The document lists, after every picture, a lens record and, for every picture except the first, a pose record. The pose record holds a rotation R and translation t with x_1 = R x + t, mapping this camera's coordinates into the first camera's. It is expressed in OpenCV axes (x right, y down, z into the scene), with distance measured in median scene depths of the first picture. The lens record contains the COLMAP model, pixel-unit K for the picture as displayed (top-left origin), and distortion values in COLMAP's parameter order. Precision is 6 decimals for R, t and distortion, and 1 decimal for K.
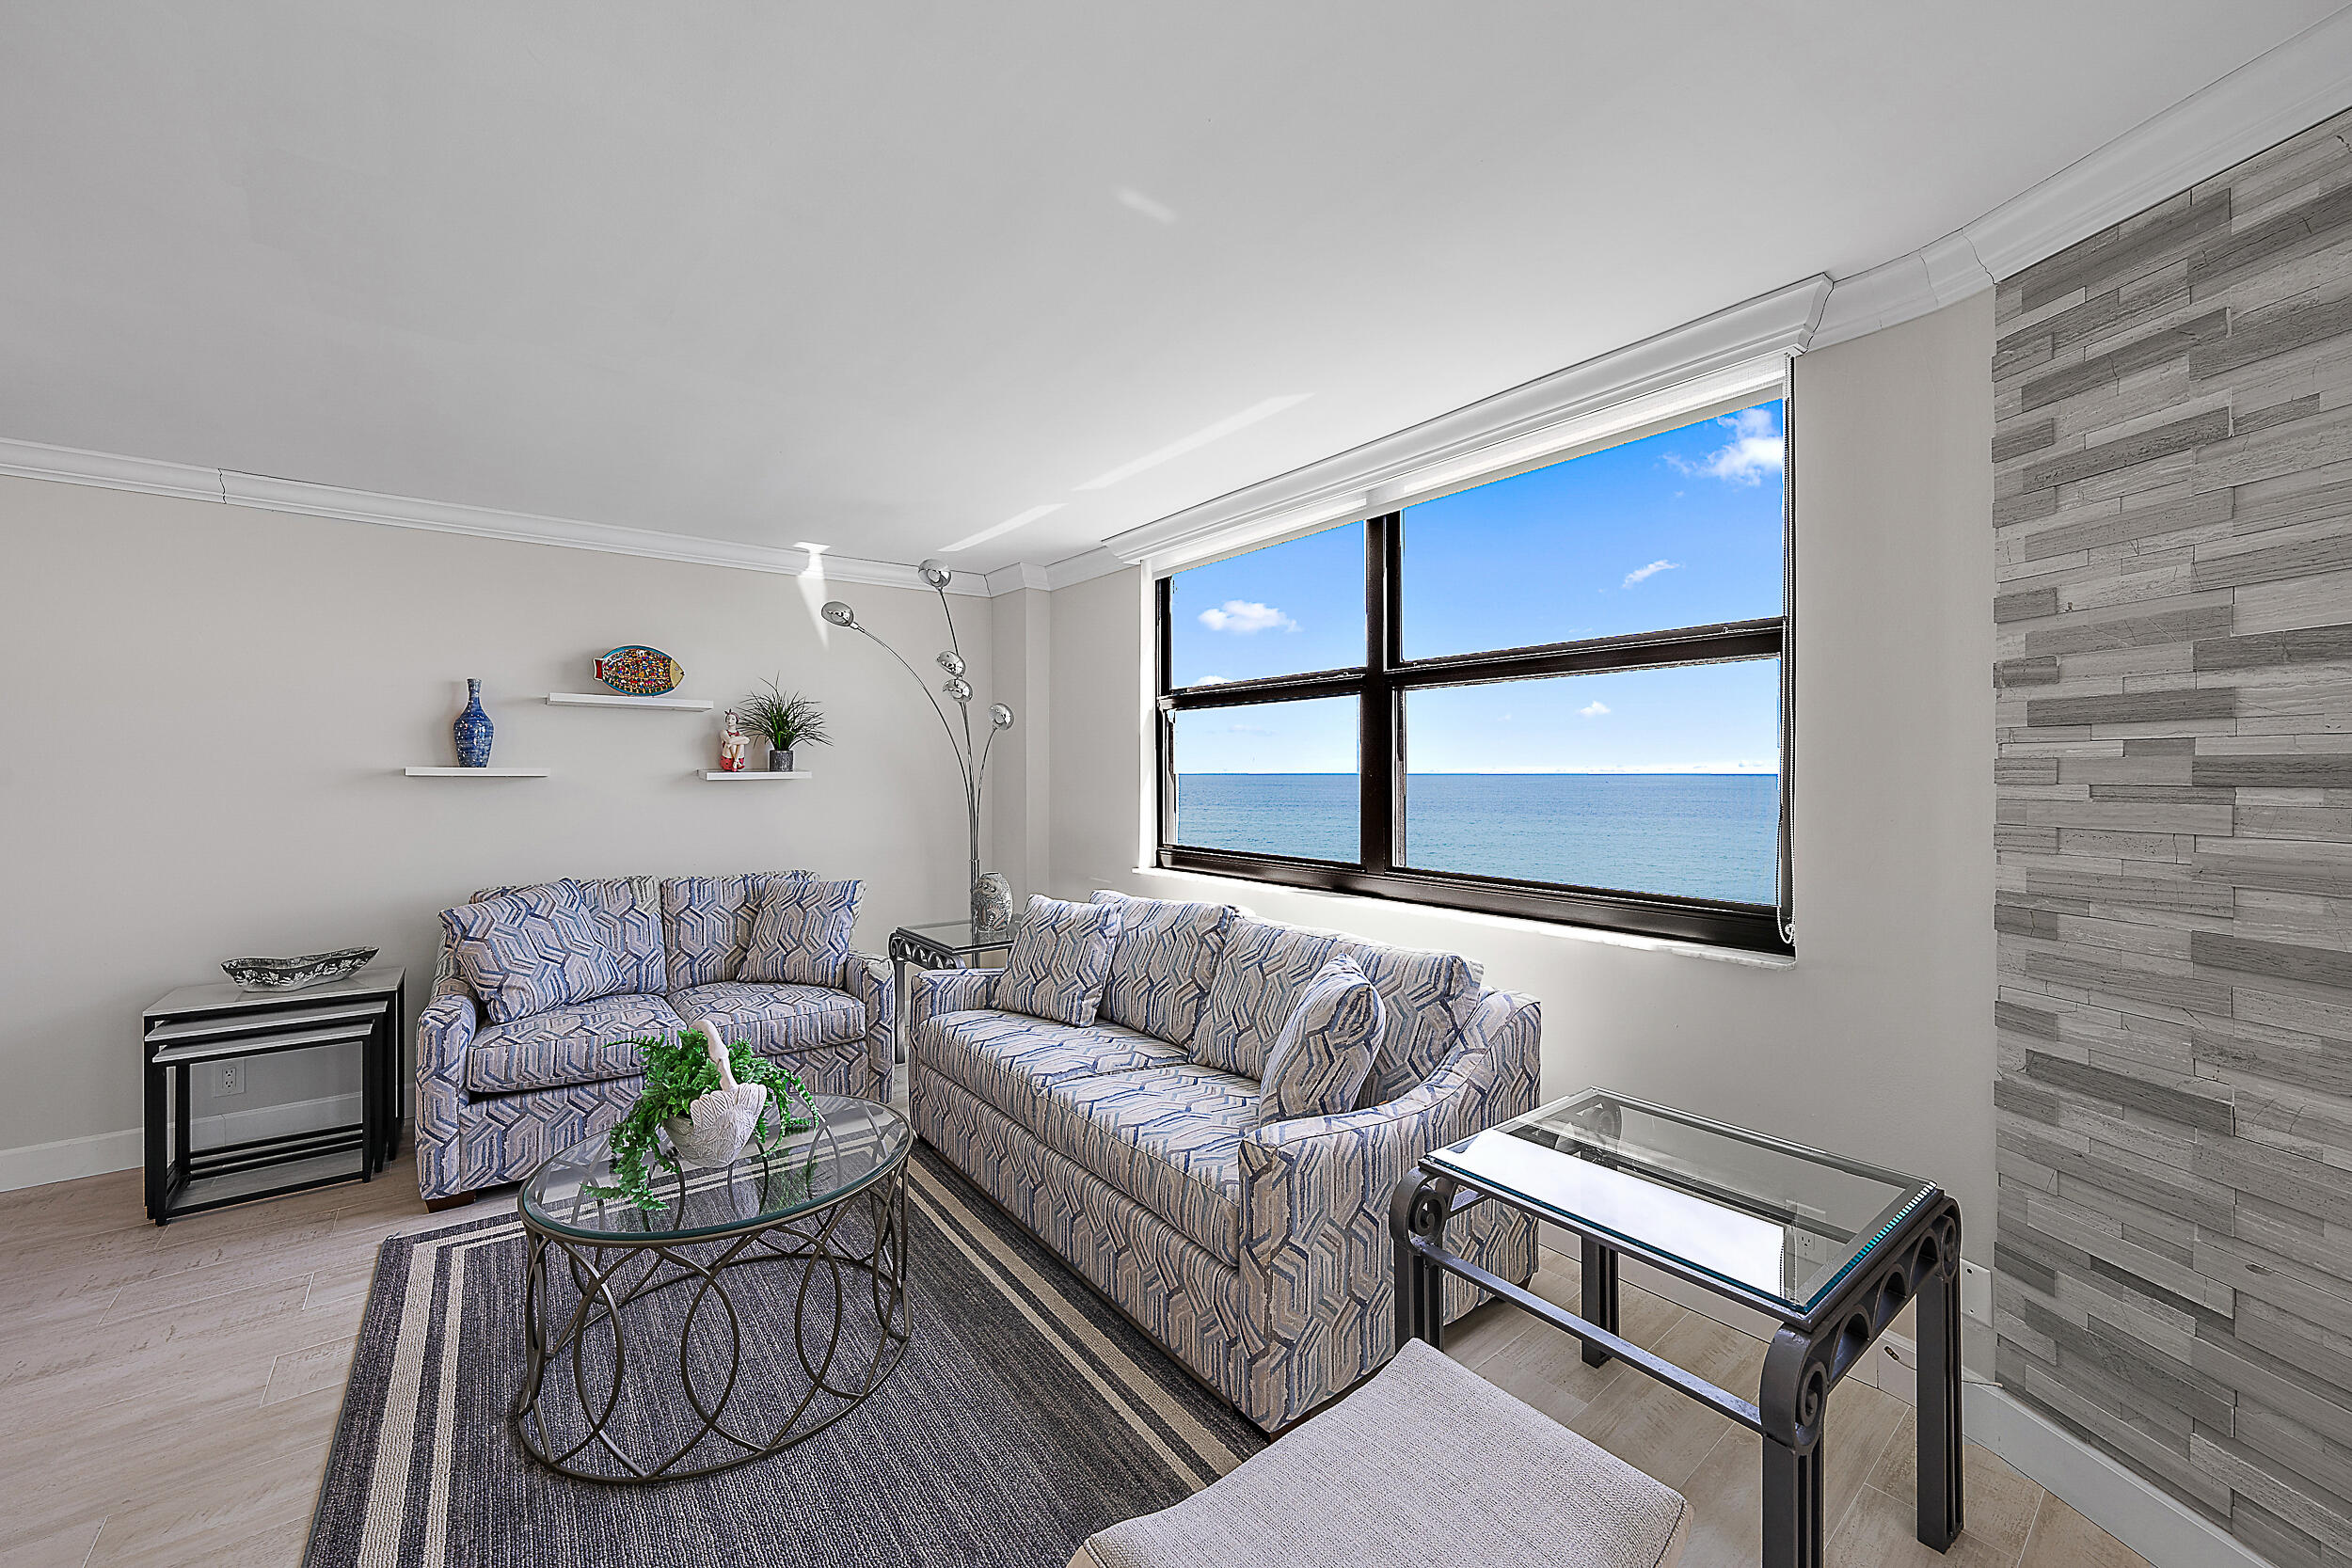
lens RADIAL K [[912.0, 0, 1174.4], [0, 912.0, 775.0], [0, 0, 1]] dist [-0.000788, -0.000127]
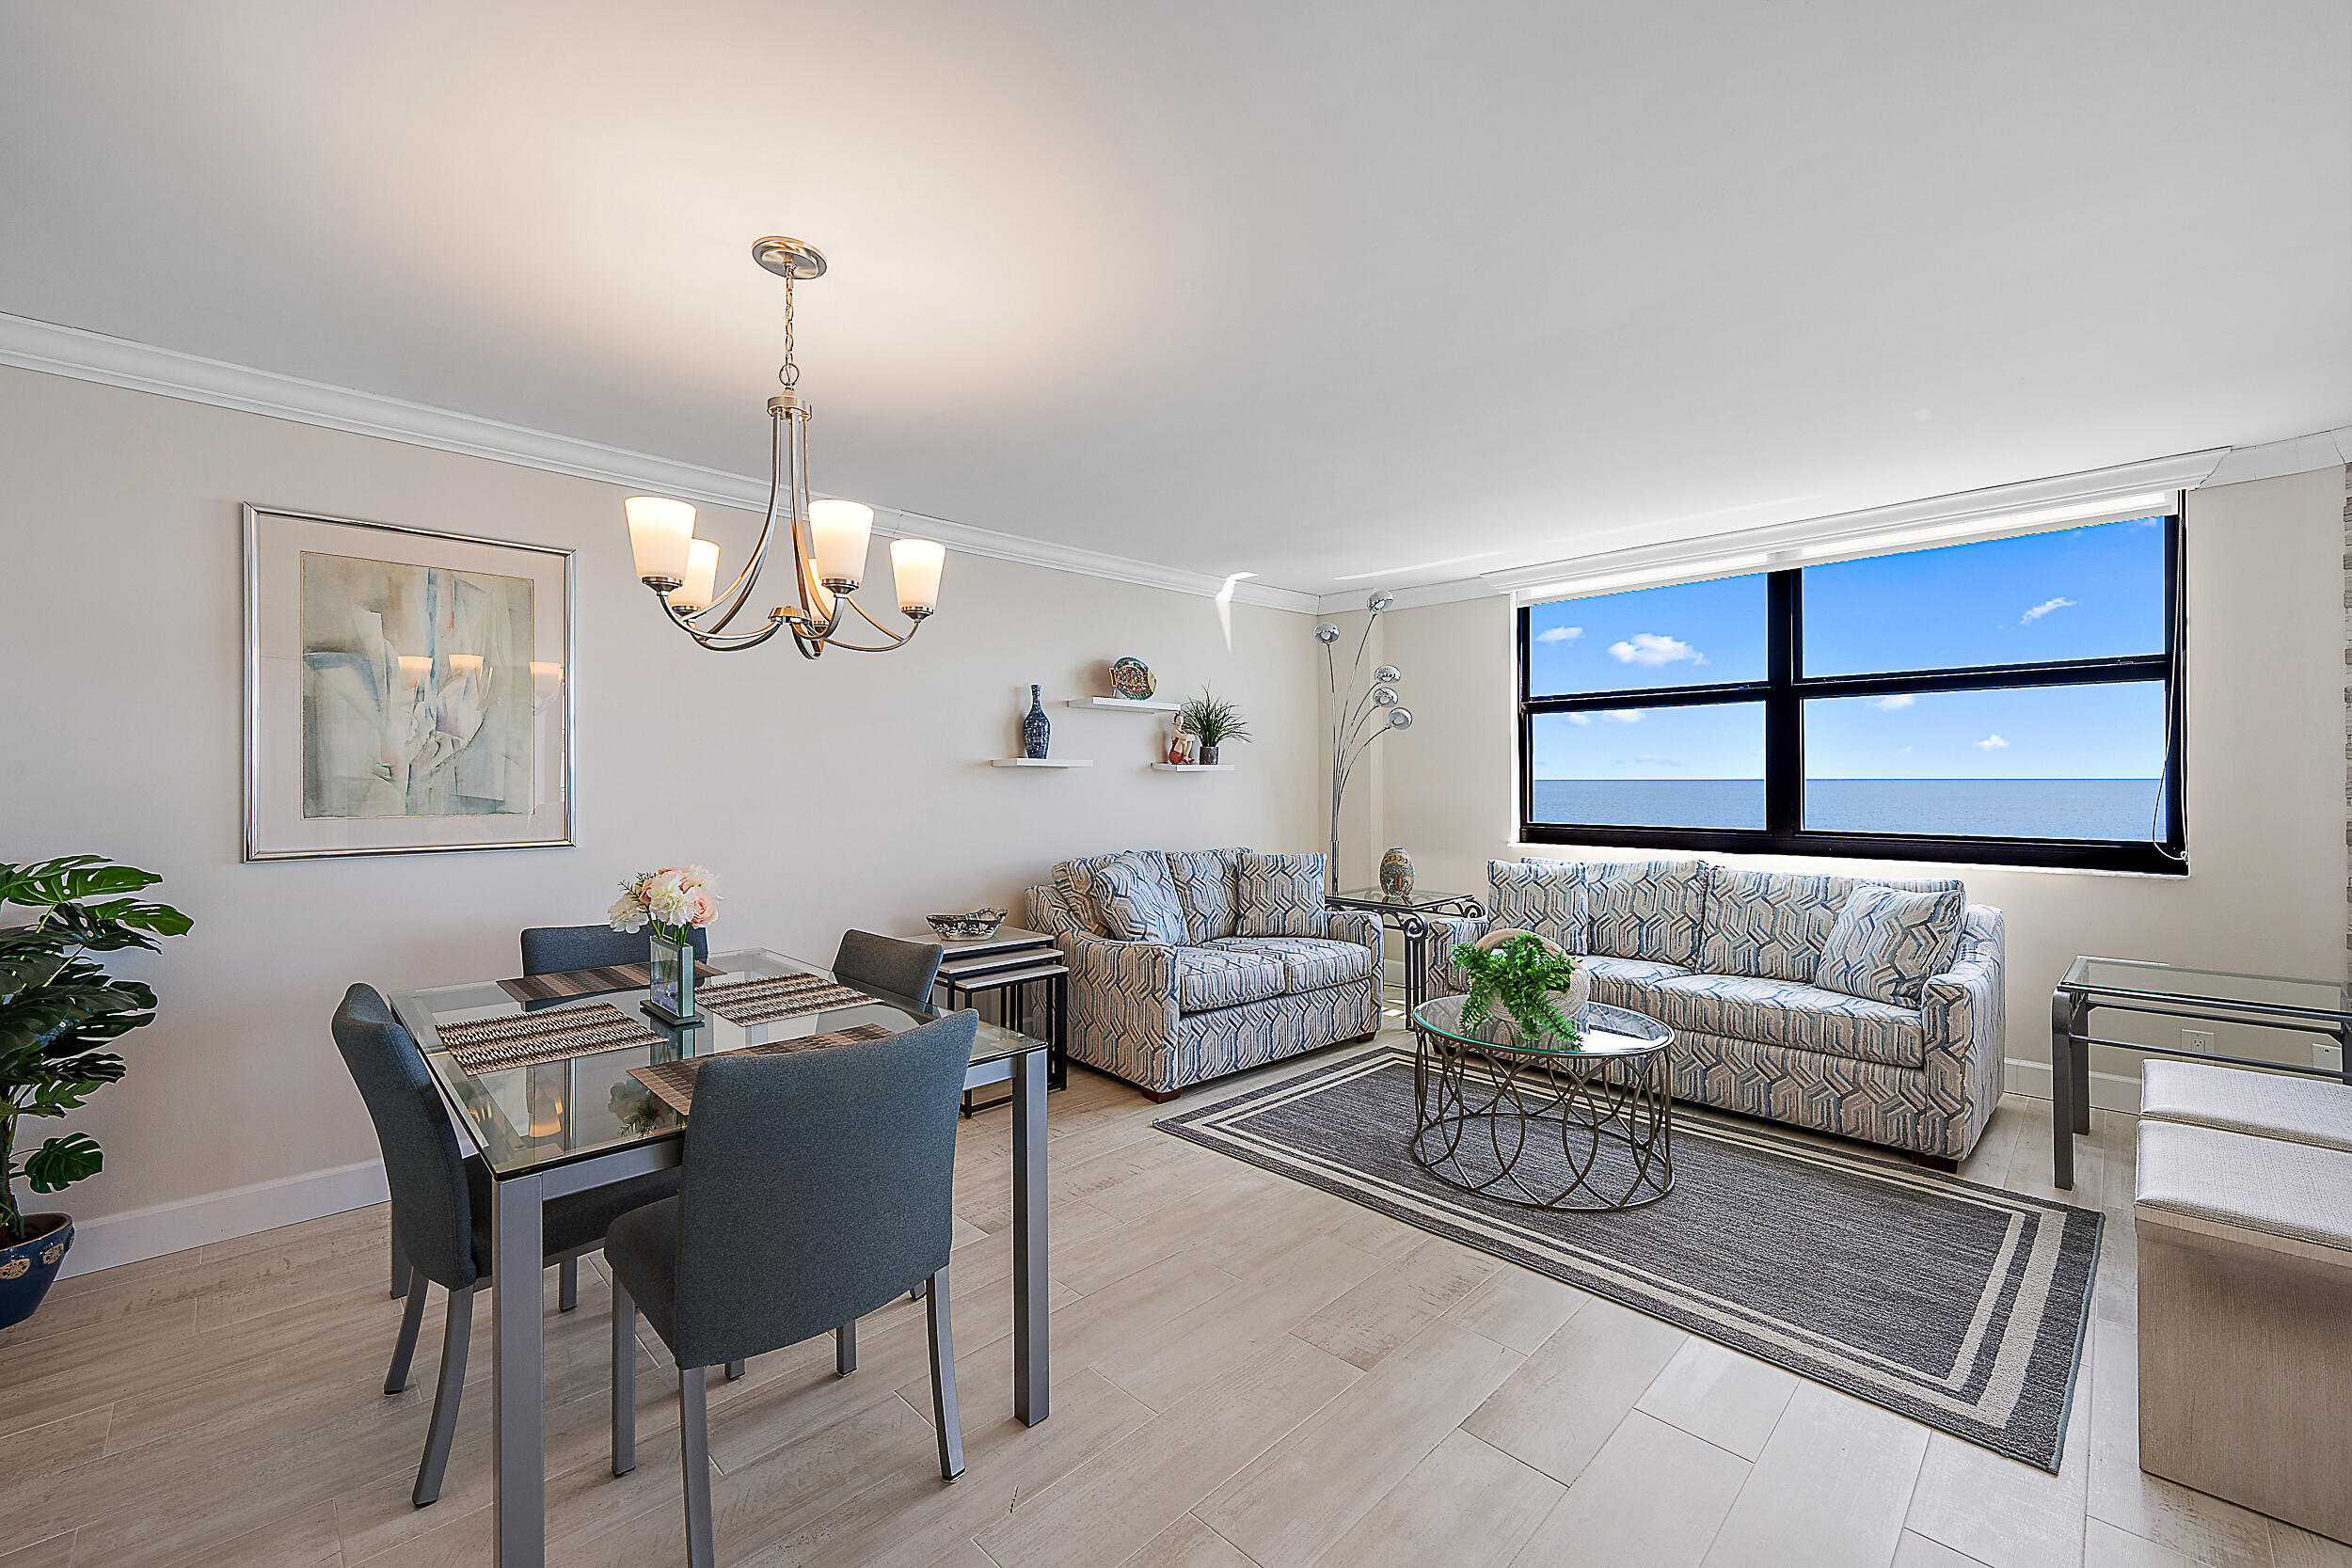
lens RADIAL K [[958.5, 0, 1185.8], [0, 958.5, 780.0], [0, 0, 1]] dist [-0.000717, -0.000044]
pose [[0.993937, -0.003656, 0.109891, -0.915677], [0.003930, 0.999990, -0.002280, 0.028355], [-0.109882, 0.002698, 0.993941, -0.340737]]
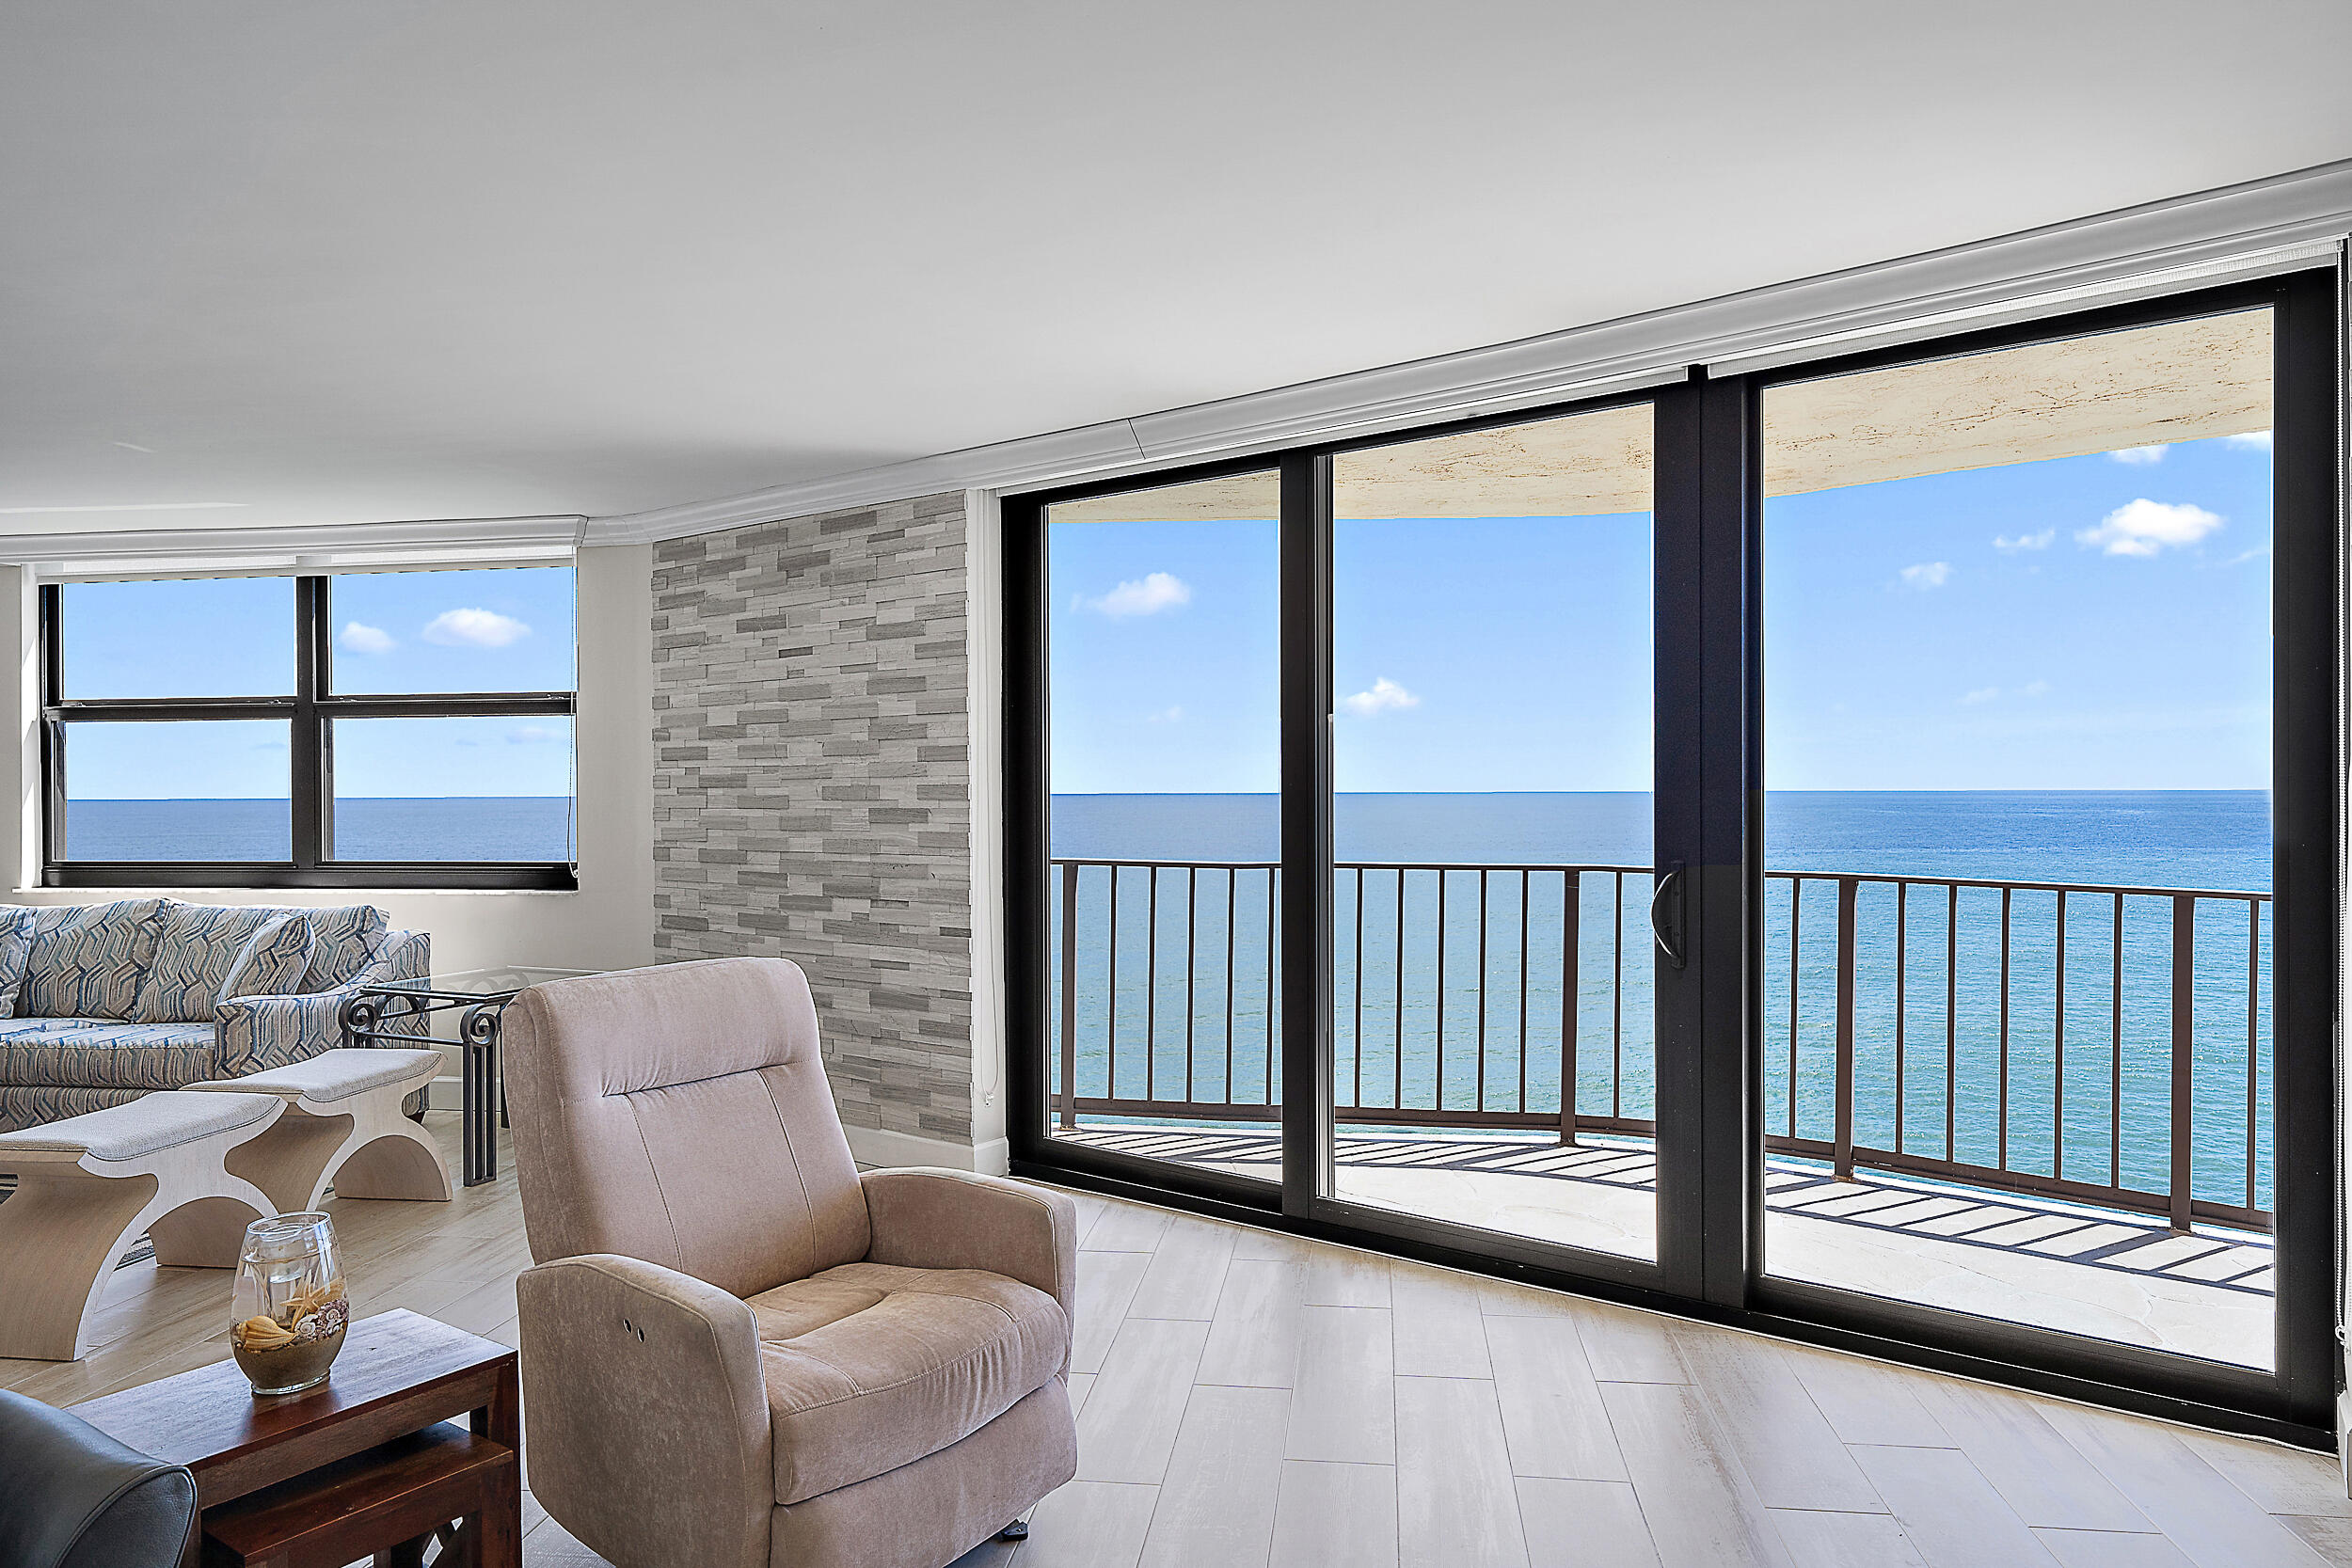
lens RADIAL K [[1467.8, 0, 1176.0], [0, 1467.8, 784.0], [0, 0, 1]] dist [0.002760, -0.000090]
pose [[0.727446, -0.001324, 0.686163, -0.319177], [0.007624, 0.999952, -0.006153, 0.018886], [-0.686122, 0.009707, 0.727422, -1.393195]]
